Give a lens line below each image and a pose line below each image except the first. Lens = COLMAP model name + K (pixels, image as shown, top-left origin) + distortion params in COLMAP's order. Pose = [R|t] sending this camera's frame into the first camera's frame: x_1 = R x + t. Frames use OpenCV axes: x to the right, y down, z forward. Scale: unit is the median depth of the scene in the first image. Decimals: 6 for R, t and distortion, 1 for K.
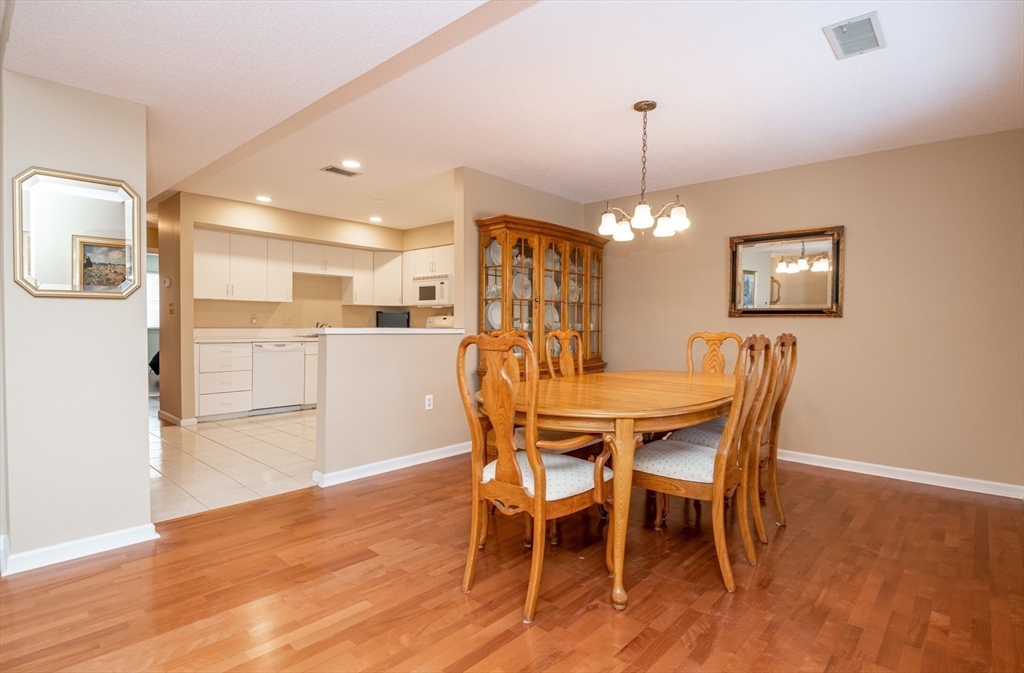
lens RADIAL K [[512.3, 0, 512.0], [0, 512.3, 336.5], [0, 0, 1]] dist [0.001554, 0.000024]
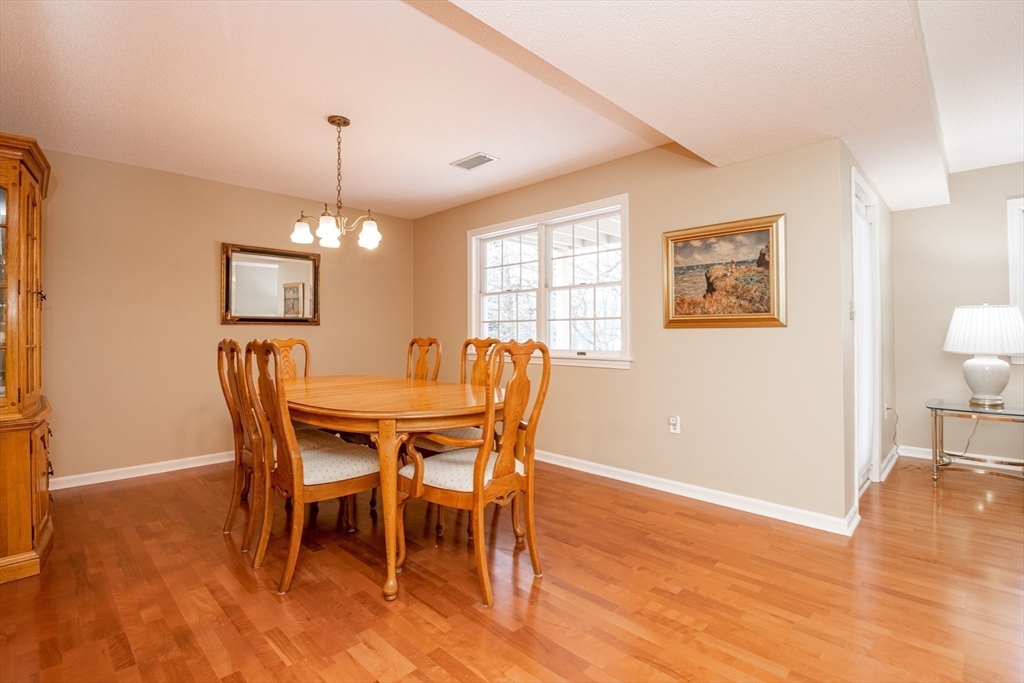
lens RADIAL K [[479.3, 0, 506.9], [0, 479.3, 329.6], [0, 0, 1]] dist [0.017670, -0.024156]
pose [[0.043023, -0.002576, 0.999071, -0.463580], [0.030321, 0.999539, 0.001271, -0.012762], [-0.998614, 0.030238, 0.043081, 0.421838]]
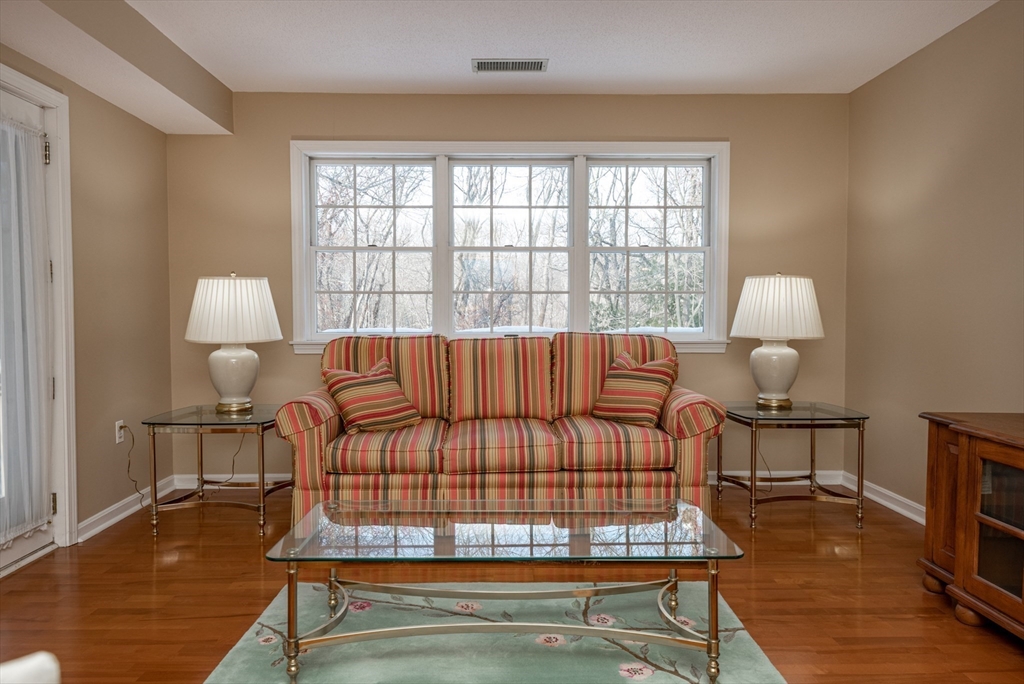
lens RADIAL K [[690.7, 0, 508.1], [0, 690.7, 359.0], [0, 0, 1]] dist [0.014041, -0.001423]
pose [[-0.687944, -0.056654, 0.723549, -0.489610], [0.011635, 0.995960, 0.089046, 0.000568], [-0.725671, 0.069677, -0.684505, 0.022840]]
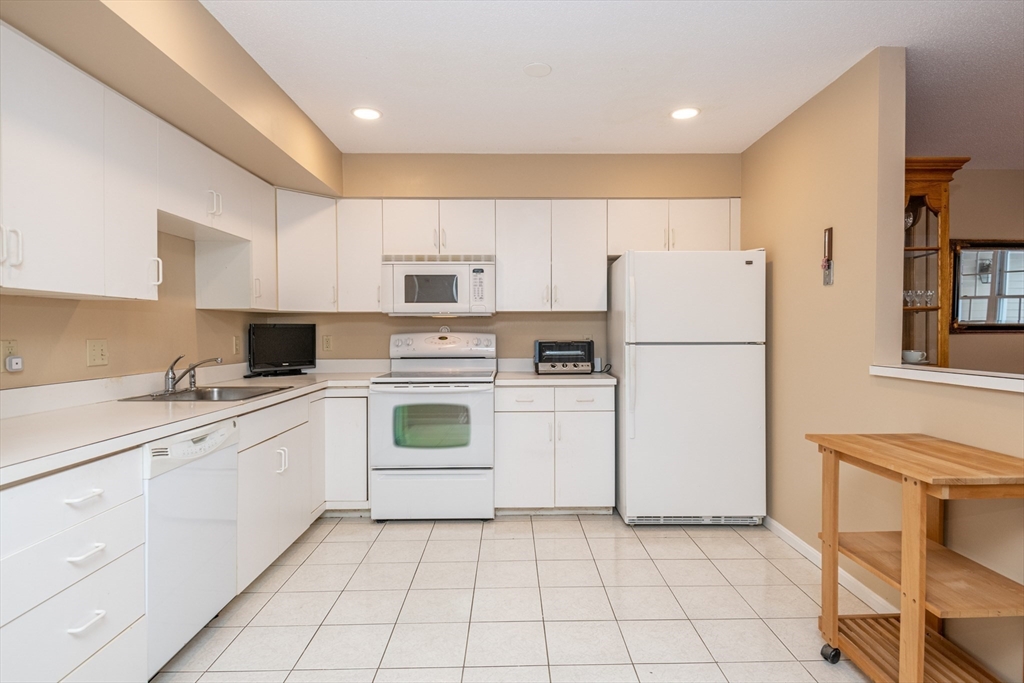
lens RADIAL K [[563.4, 0, 514.1], [0, 563.4, 341.8], [0, 0, 1]] dist [0.046631, -0.034937]
pose [[0.732120, -0.025688, 0.680691, -0.728005], [0.027819, 0.999583, 0.007802, -0.051589], [-0.680608, 0.013224, 0.732529, 0.808640]]
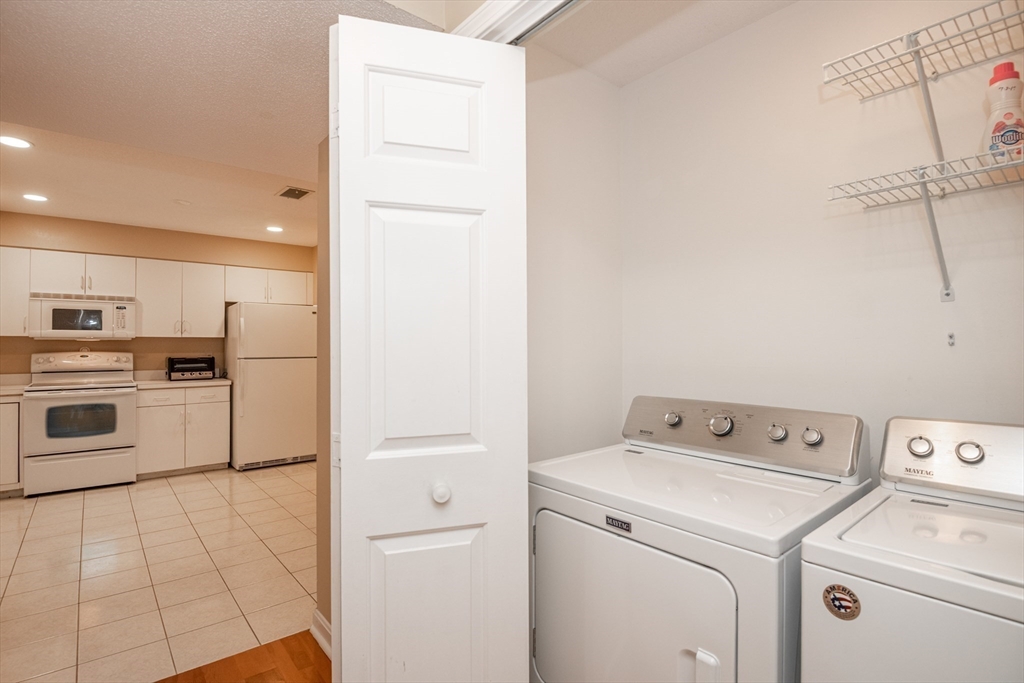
lens RADIAL K [[496.4, 0, 511.5], [0, 496.4, 338.1], [0, 0, 1]] dist [0.001093, -0.019701]
pose [[0.127536, 0.003180, 0.991829, -1.100436], [0.028578, 0.999568, -0.006880, -0.059159], [-0.991422, 0.029221, 0.127390, 0.529510]]
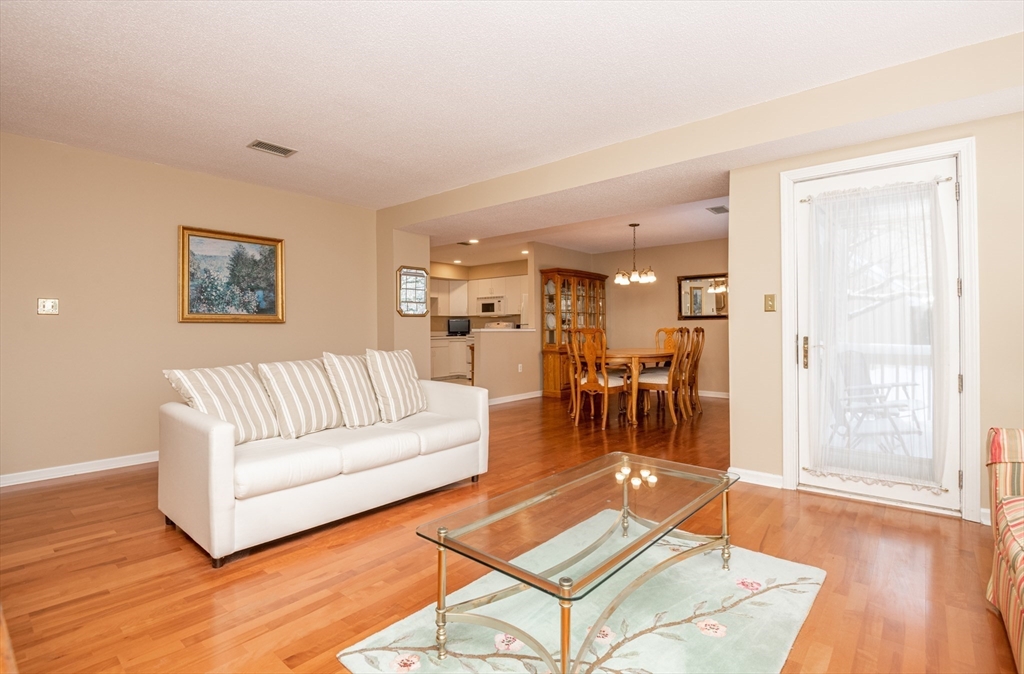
lens RADIAL K [[483.4, 0, 503.3], [0, 483.4, 324.2], [0, 0, 1]] dist [-0.001123, -0.000144]
pose [[0.999429, -0.016322, 0.029570, -0.245925], [0.017348, 0.999244, -0.034801, 0.025554], [-0.028980, 0.035294, 0.998957, -0.690781]]
